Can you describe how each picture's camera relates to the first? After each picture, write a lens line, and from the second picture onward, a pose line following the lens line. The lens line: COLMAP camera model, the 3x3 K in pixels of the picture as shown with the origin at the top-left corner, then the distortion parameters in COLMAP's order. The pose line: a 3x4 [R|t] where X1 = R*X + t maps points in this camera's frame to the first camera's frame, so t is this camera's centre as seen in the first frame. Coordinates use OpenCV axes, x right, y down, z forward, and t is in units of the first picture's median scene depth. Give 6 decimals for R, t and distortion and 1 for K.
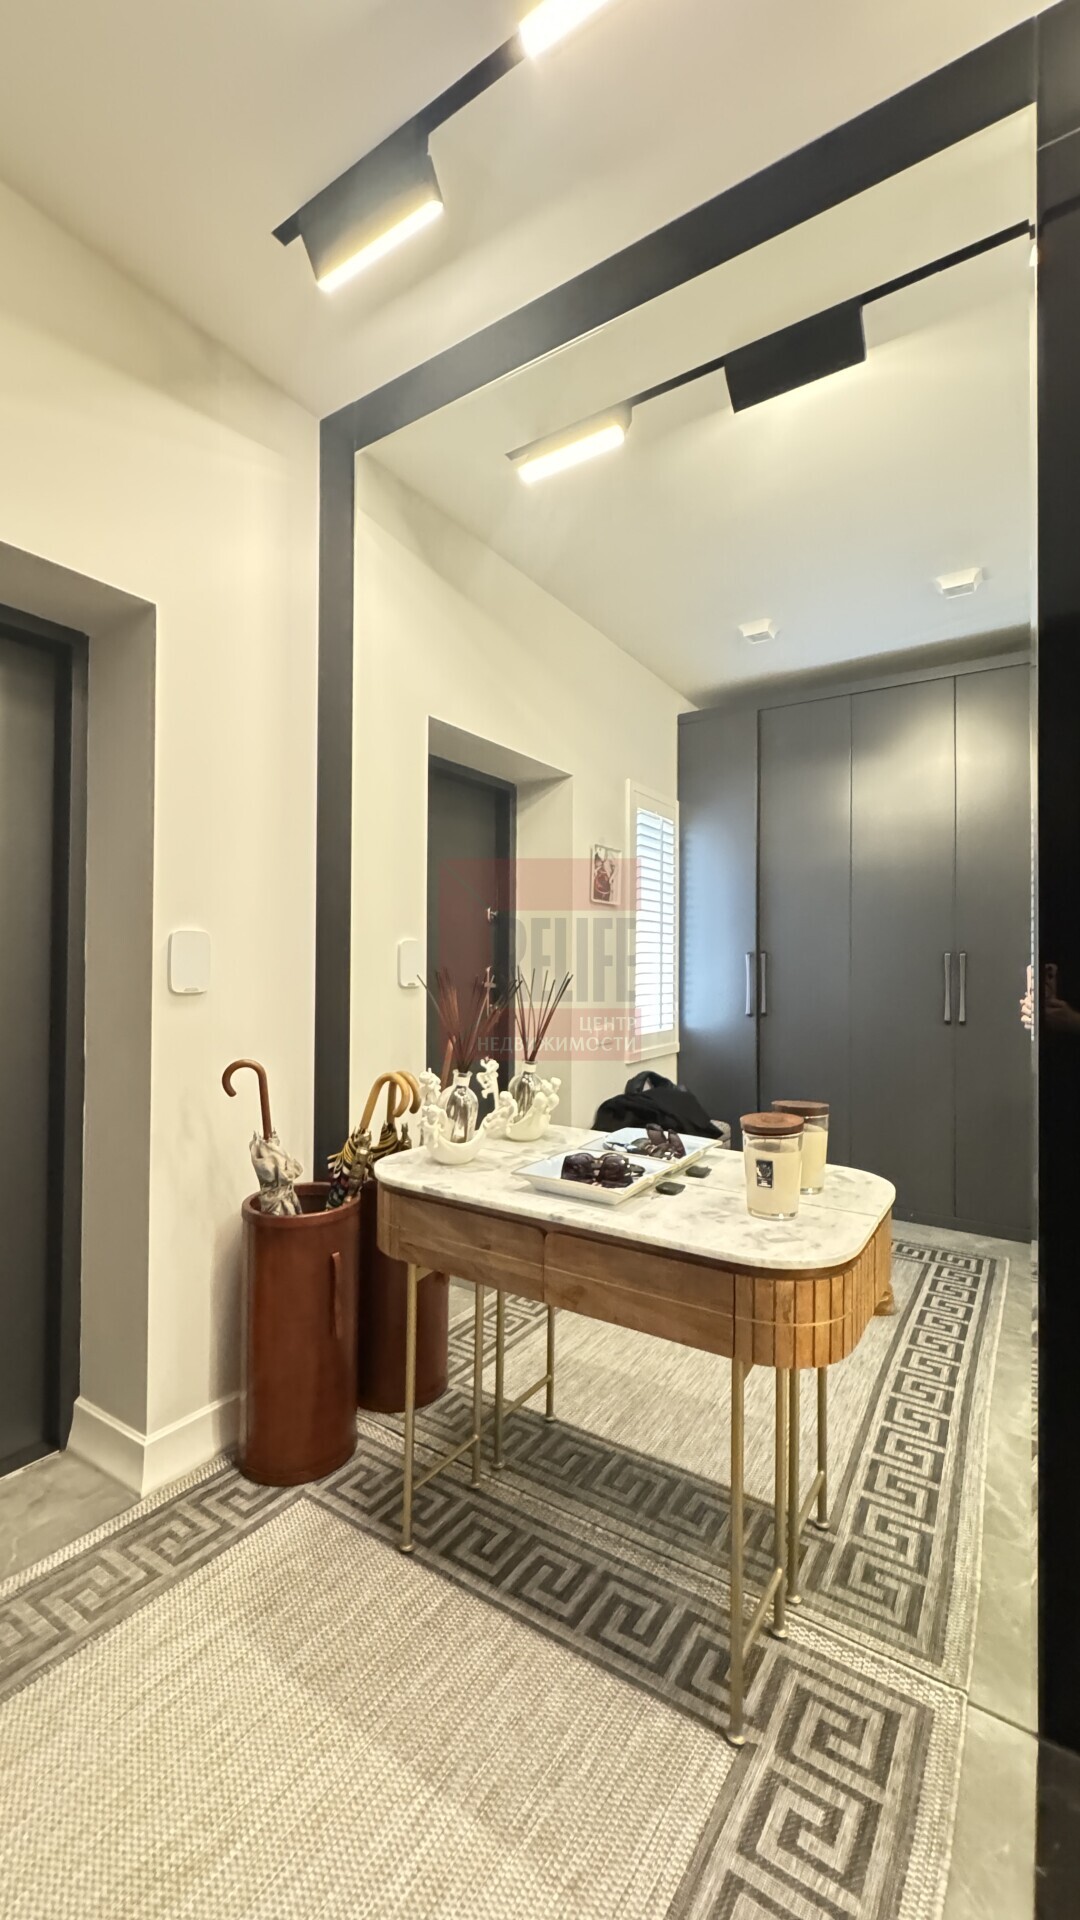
lens RADIAL K [[765.3, 0, 541.0], [0, 765.3, 960.9], [0, 0, 1]] dist [-0.002843, 0.000677]
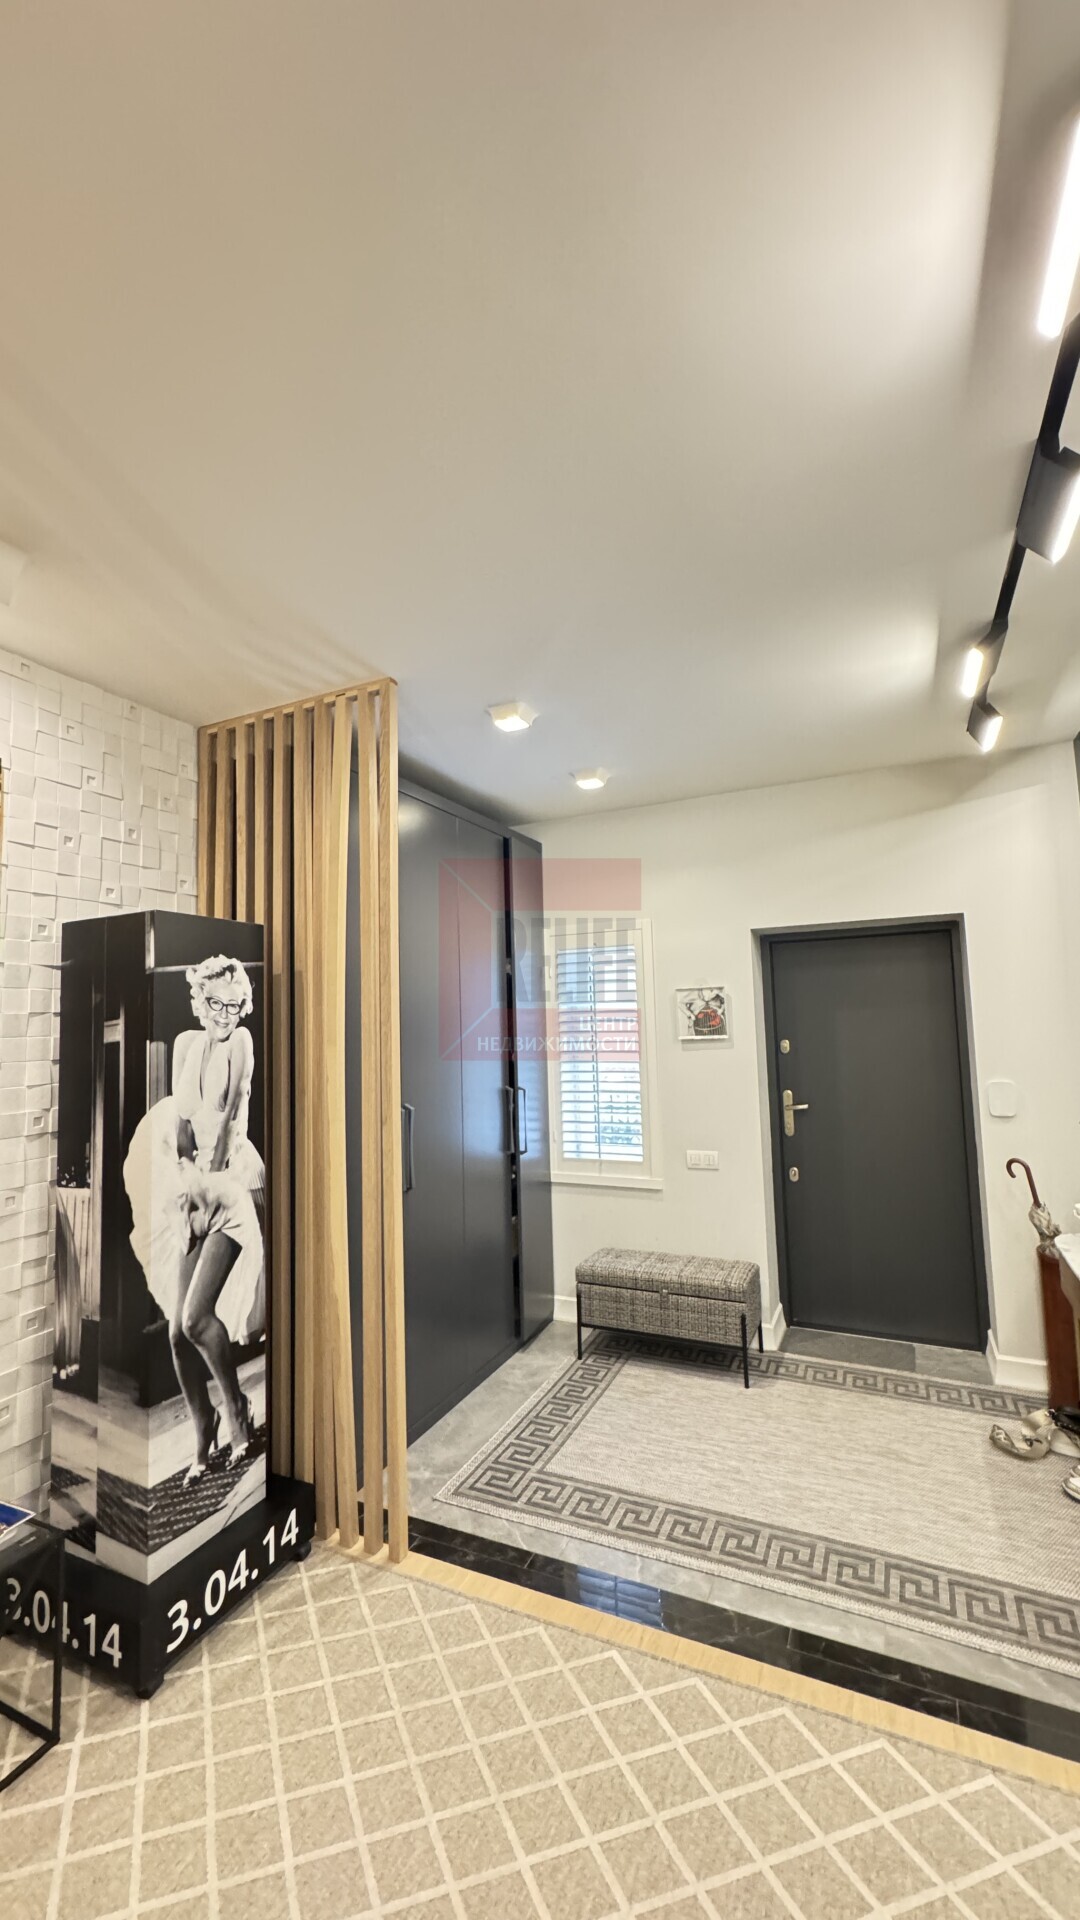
lens RADIAL K [[765.3, 0, 539.2], [0, 765.3, 957.8], [0, 0, 1]] dist [-0.002843, 0.000677]
pose [[0.140259, -0.094287, -0.985615, 1.442065], [0.040979, 0.995155, -0.089368, -0.255625], [0.989266, -0.027855, 0.143443, -0.405696]]
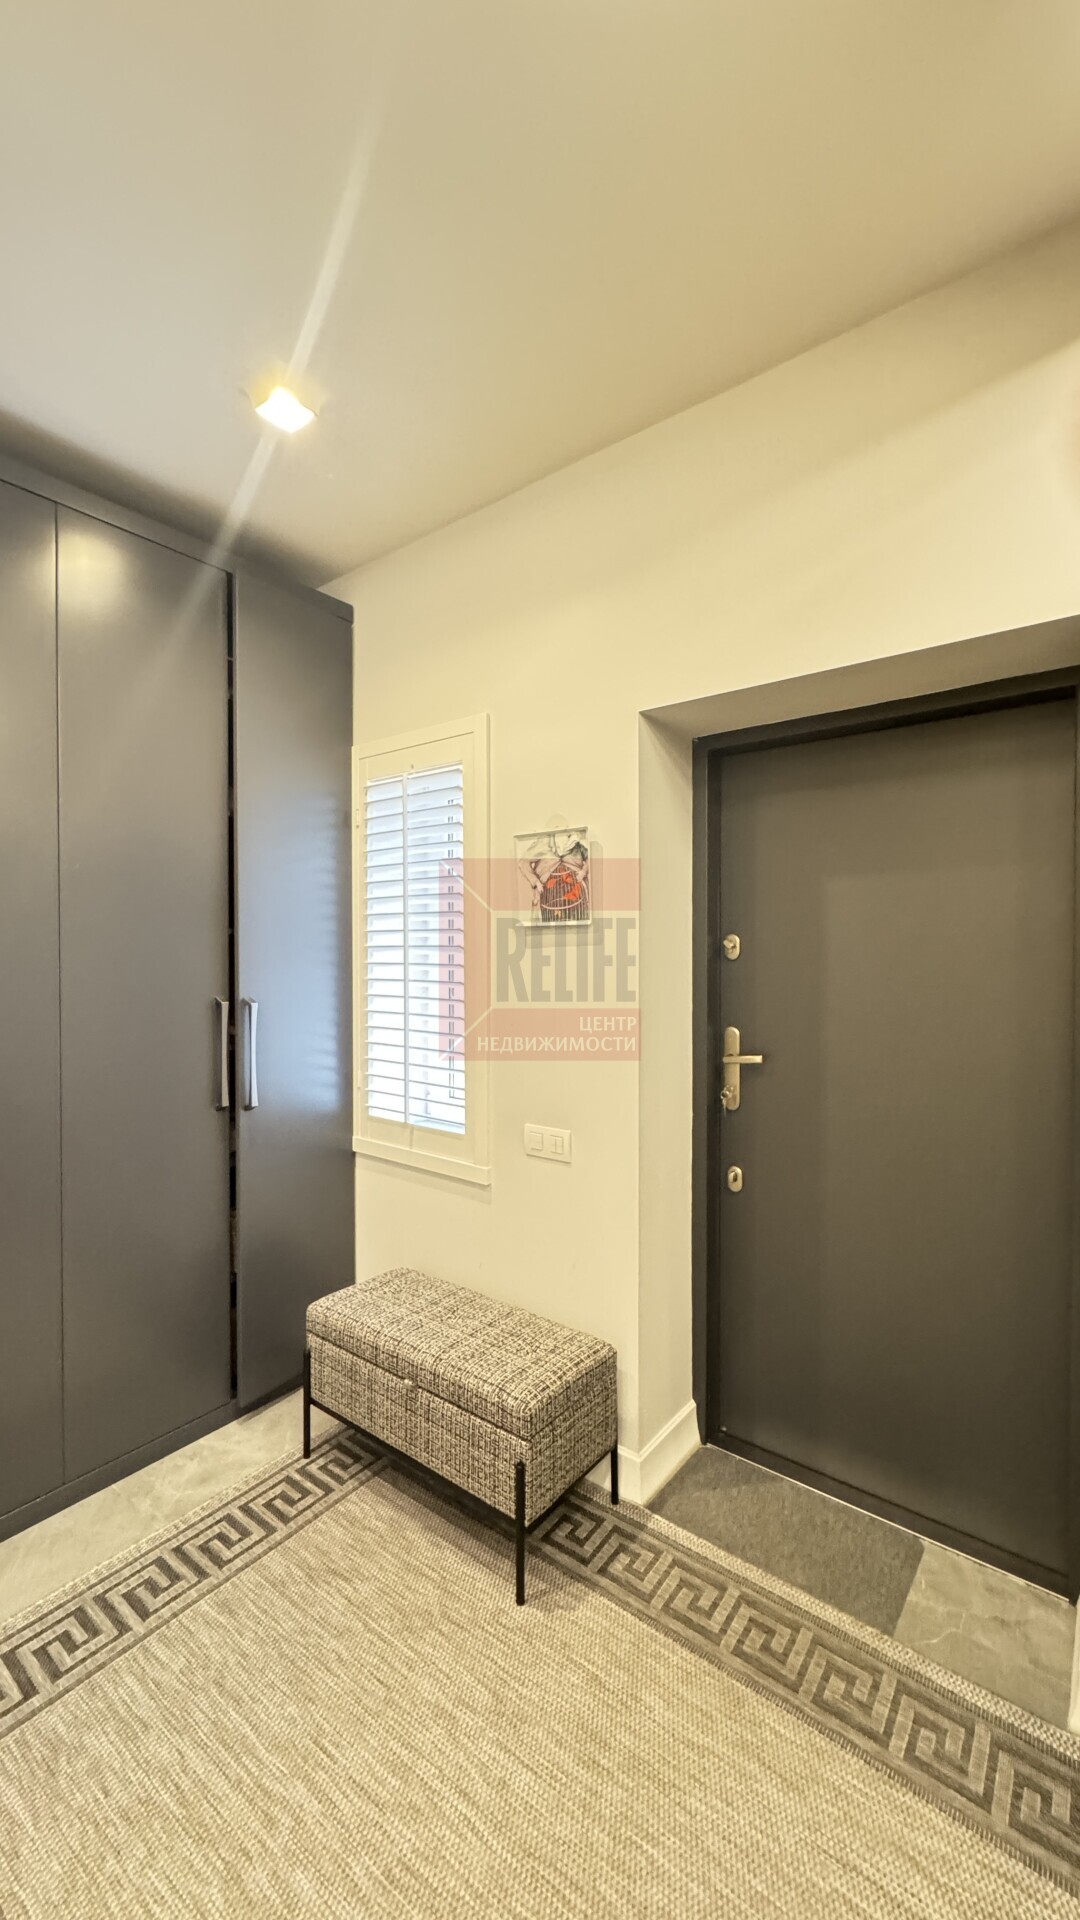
lens RADIAL K [[765.3, 0, 538.9], [0, 765.3, 959.0], [0, 0, 1]] dist [-0.002843, 0.000677]
pose [[-0.084651, 0.005220, -0.996397, 0.364788], [0.013722, 0.999898, 0.004072, -0.138704], [0.996316, -0.013328, -0.084714, 0.580045]]
